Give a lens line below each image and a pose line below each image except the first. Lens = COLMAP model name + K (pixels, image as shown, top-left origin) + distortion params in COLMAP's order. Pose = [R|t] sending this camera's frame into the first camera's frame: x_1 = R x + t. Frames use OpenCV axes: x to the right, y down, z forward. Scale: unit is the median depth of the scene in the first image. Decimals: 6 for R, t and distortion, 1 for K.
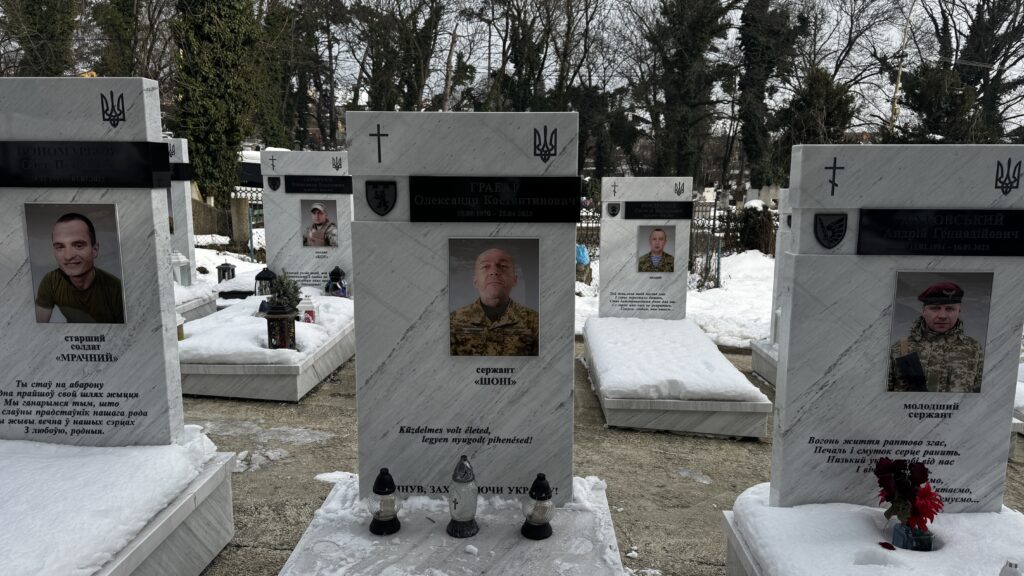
lens RADIAL K [[730.1, 0, 512.0], [0, 730.1, 288.0], [0, 0, 1]] dist [0.055116, -0.054894]
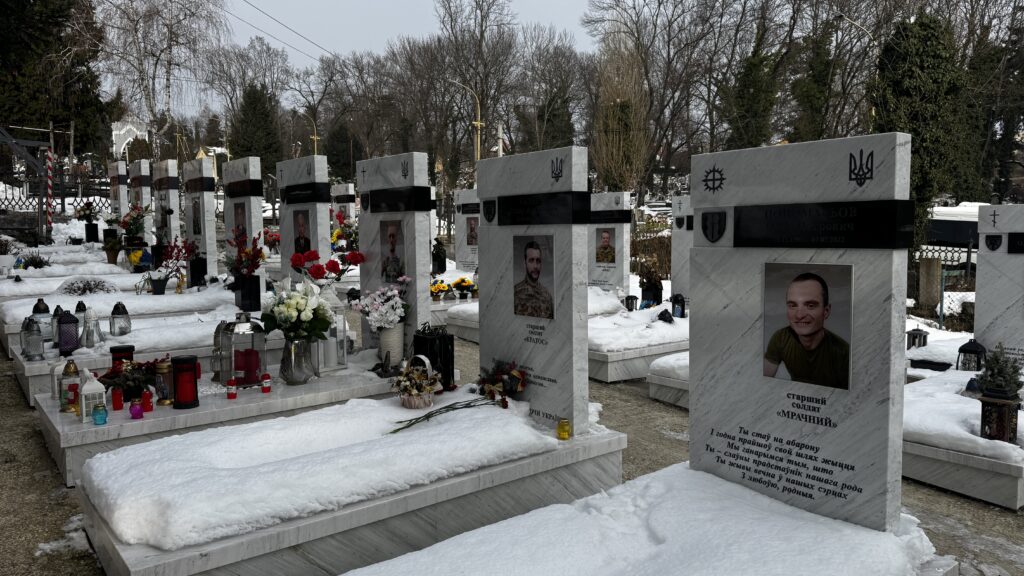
lens RADIAL K [[720.4, 0, 512.0], [0, 720.4, 288.0], [0, 0, 1]] dist [0.037123, -0.001187]
pose [[0.662357, 0.051376, -0.747424, -0.114961], [-0.109109, 0.993624, -0.028391, -0.008312], [0.741200, 0.100355, 0.663740, 0.042909]]
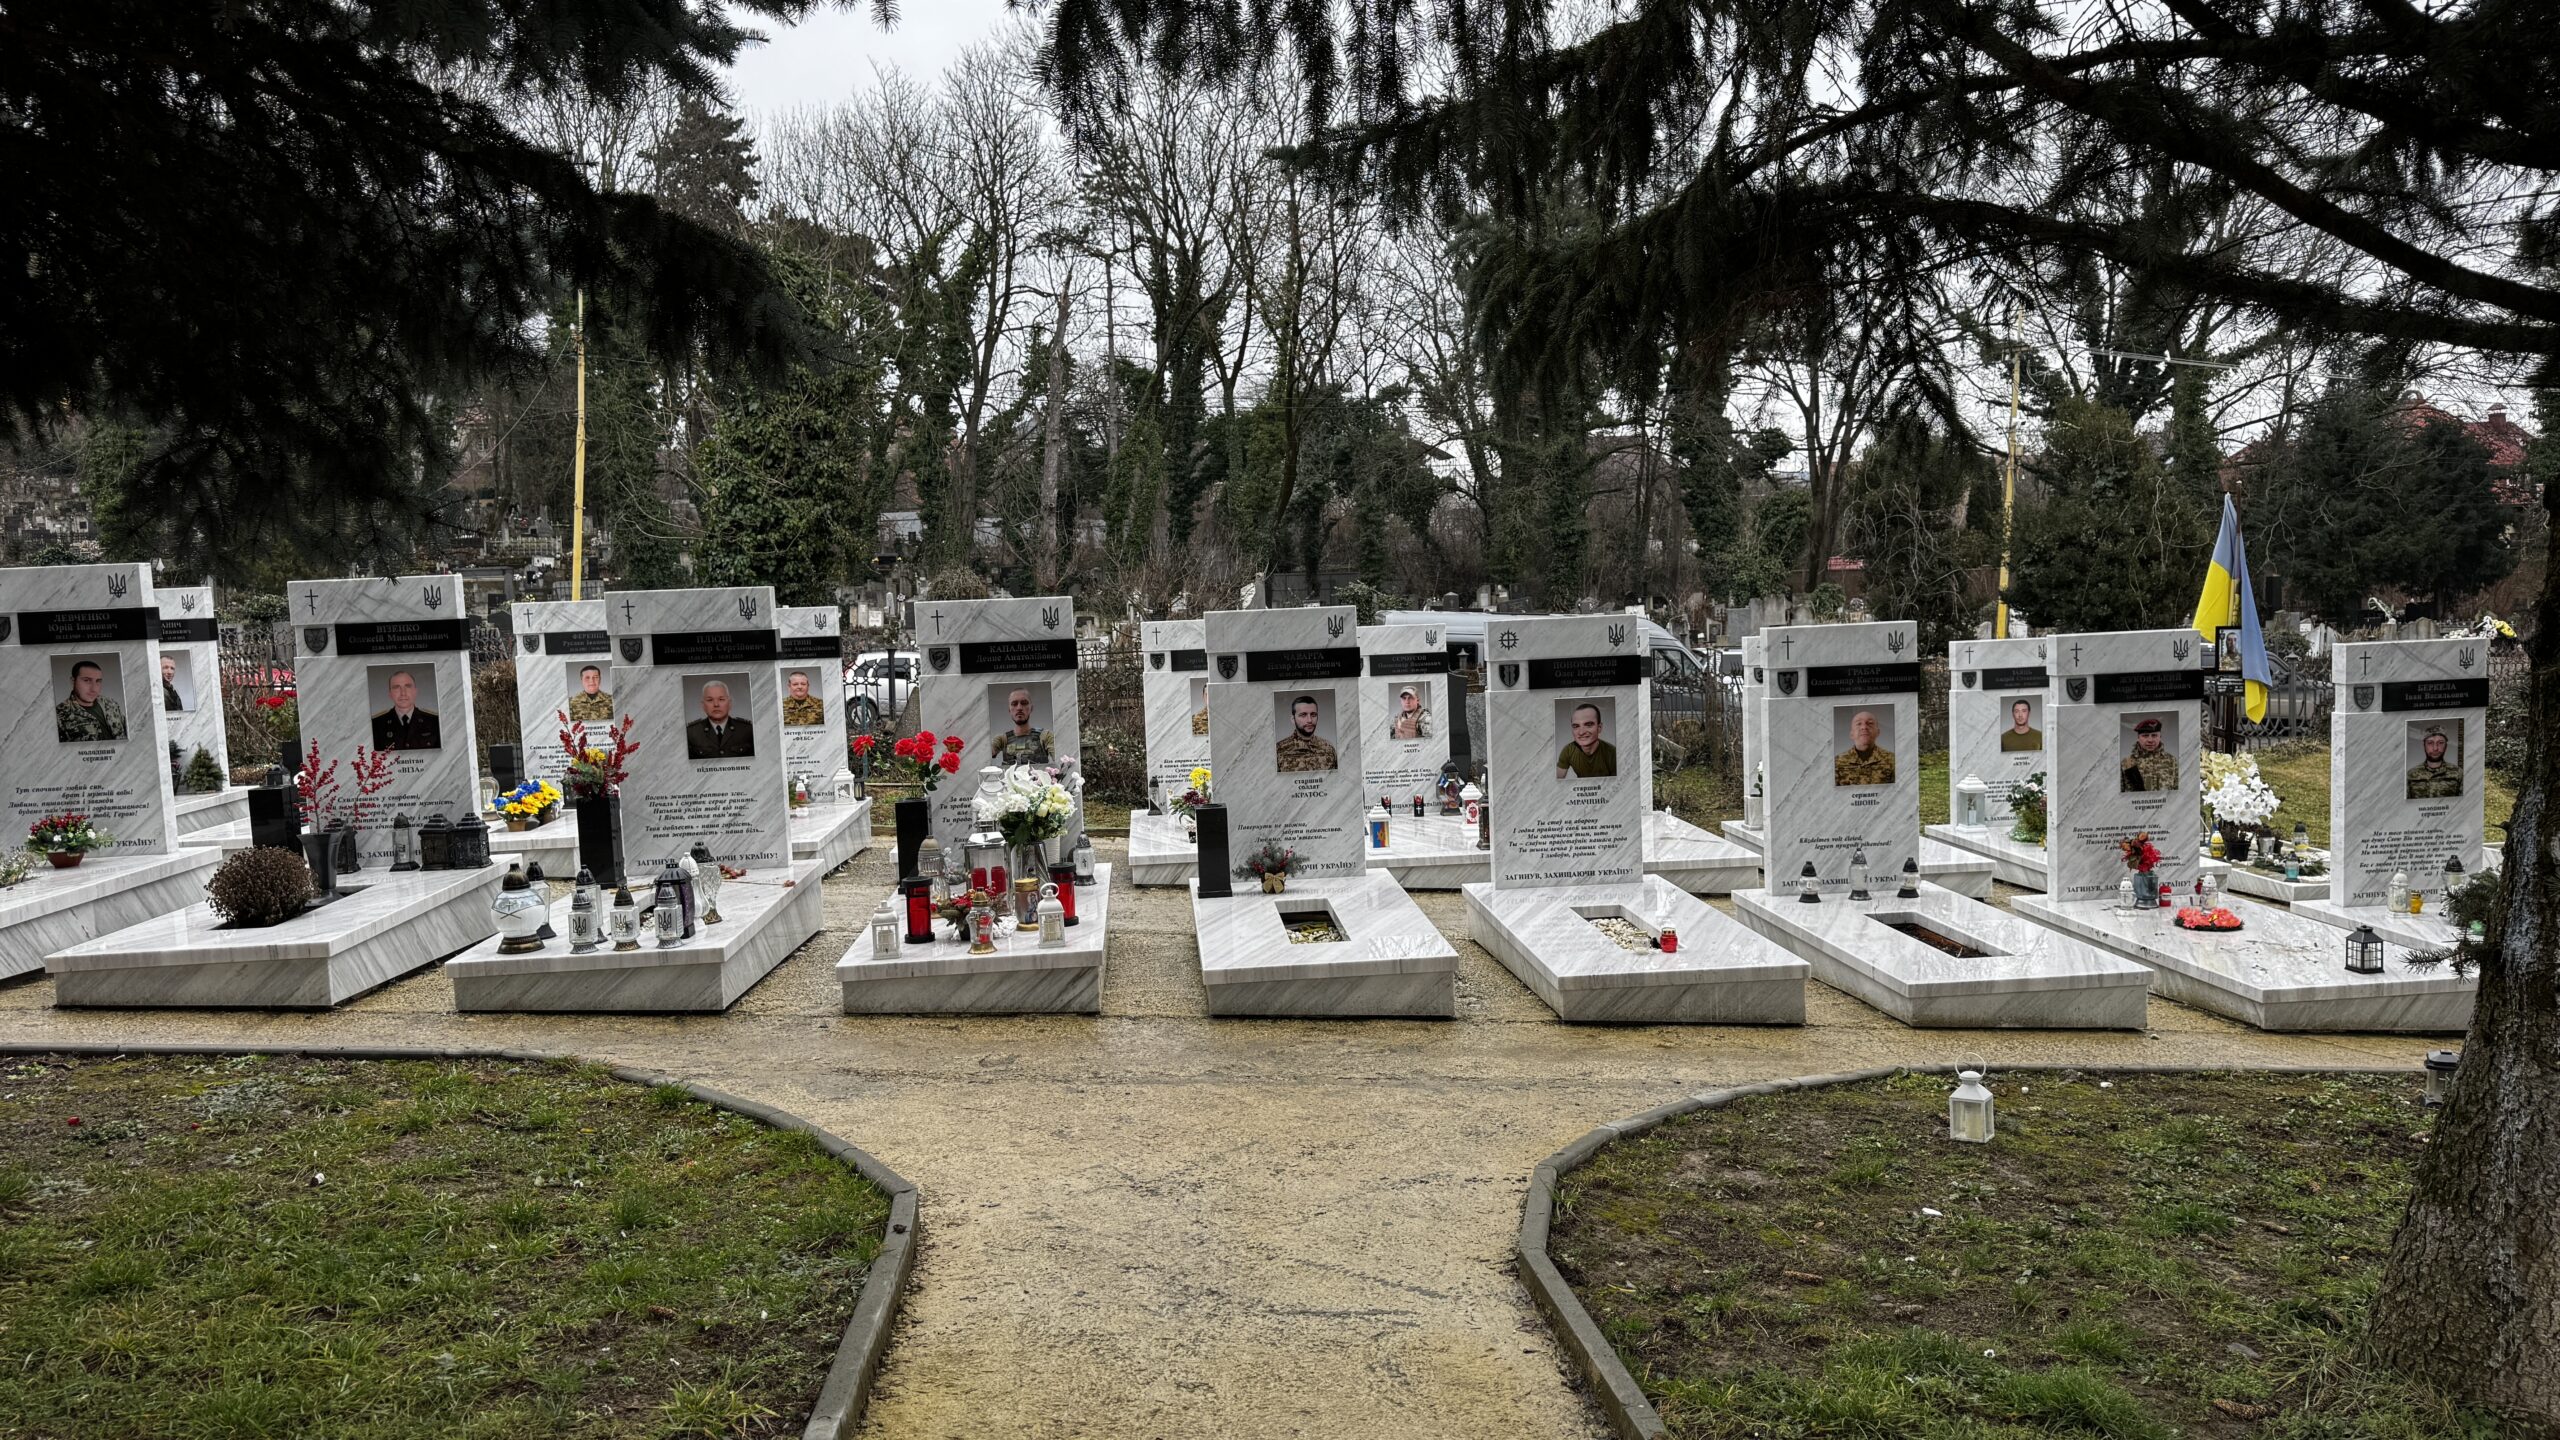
lens RADIAL K [[1810.1, 0, 1280.0], [0, 1810.1, 720.0], [0, 0, 1]] dist [0.094717, -0.184383]
pose [[0.993943, -0.050912, 0.097388, -1.482020], [0.058354, 0.995462, -0.075163, 0.163060], [-0.093120, 0.080390, 0.992404, -2.445239]]
